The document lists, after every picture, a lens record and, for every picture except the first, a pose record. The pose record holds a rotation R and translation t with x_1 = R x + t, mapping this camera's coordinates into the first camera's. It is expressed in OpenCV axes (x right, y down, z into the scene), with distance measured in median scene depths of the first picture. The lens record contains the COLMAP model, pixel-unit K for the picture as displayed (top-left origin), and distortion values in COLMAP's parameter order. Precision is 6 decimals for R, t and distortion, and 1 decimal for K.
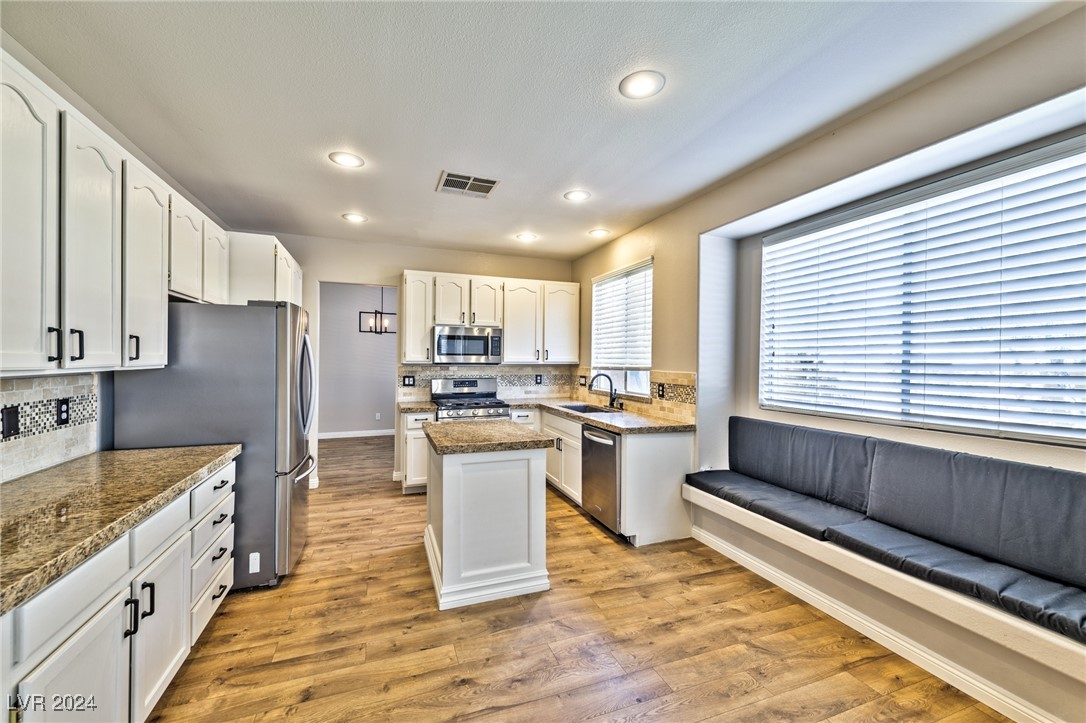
lens RADIAL K [[443.0, 0, 532.3], [0, 443.0, 364.6], [0, 0, 1]] dist [0.000166, -0.000047]
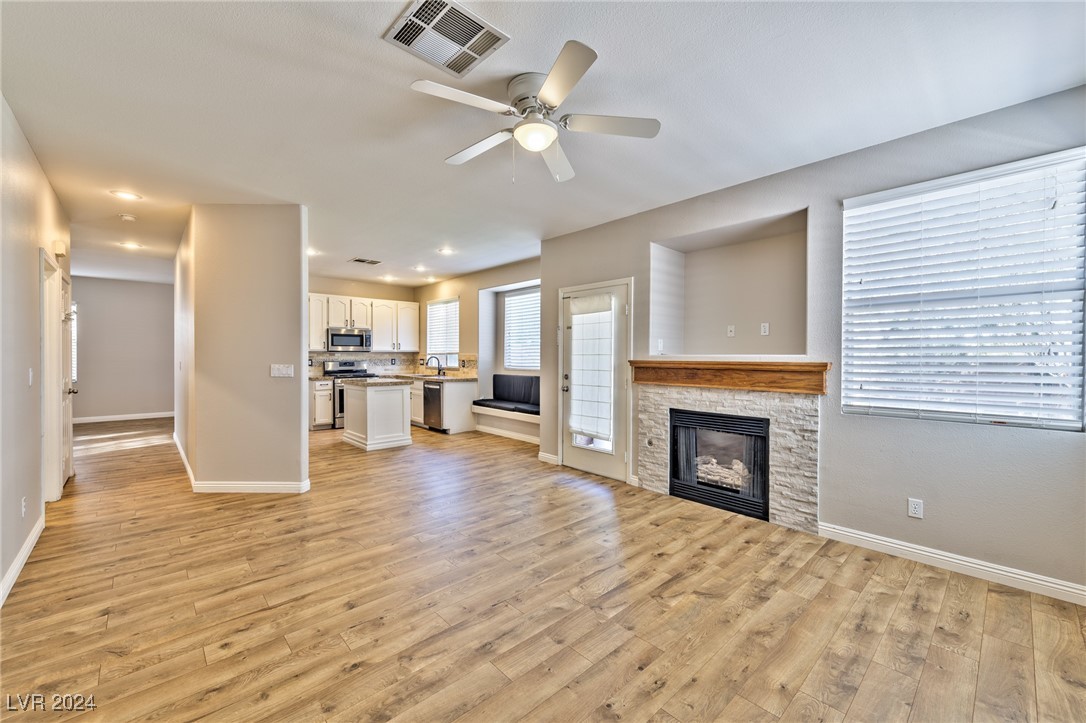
lens RADIAL K [[443.0, 0, 532.3], [0, 443.0, 364.6], [0, 0, 1]] dist [0.000166, -0.000047]
pose [[0.929798, -0.012014, 0.367874, -0.150211], [0.007407, 0.999875, 0.013934, 0.035572], [-0.367996, -0.010231, 0.929771, -0.937249]]
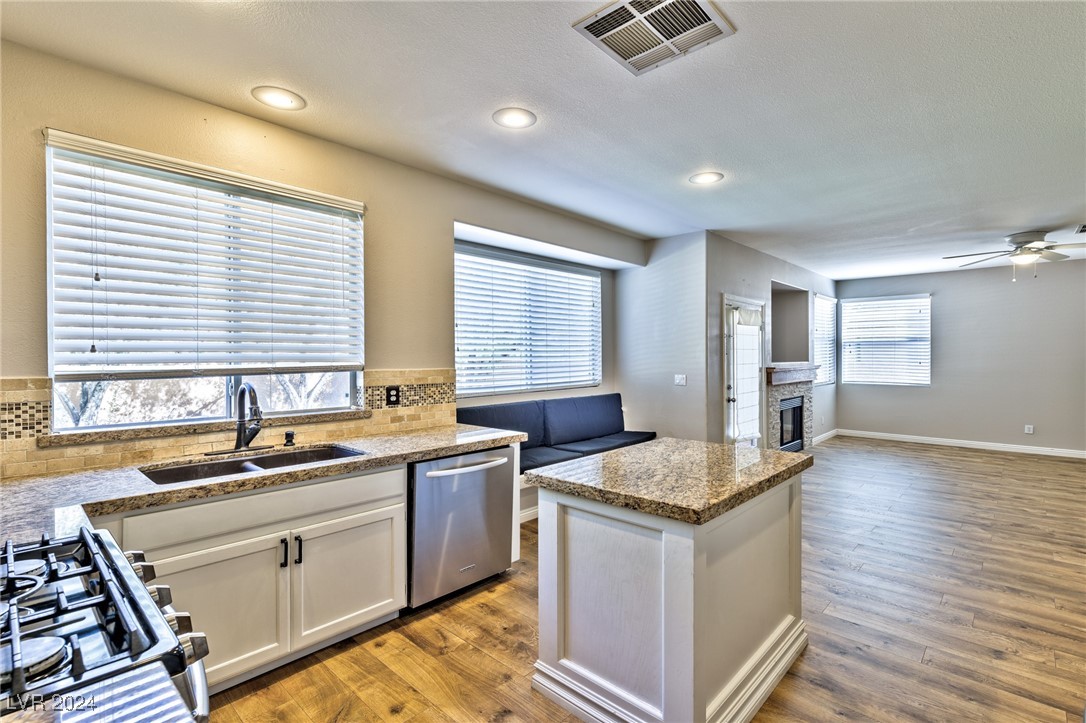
lens RADIAL K [[397.4, 0, 543.0], [0, 397.4, 361.5], [0, 0, 1]] dist [0.000736, 0.000120]
pose [[-0.360523, -0.016862, 0.932598, -0.402482], [0.011398, 0.999682, 0.022481, -0.010700], [-0.932681, 0.018734, -0.360216, 0.953514]]
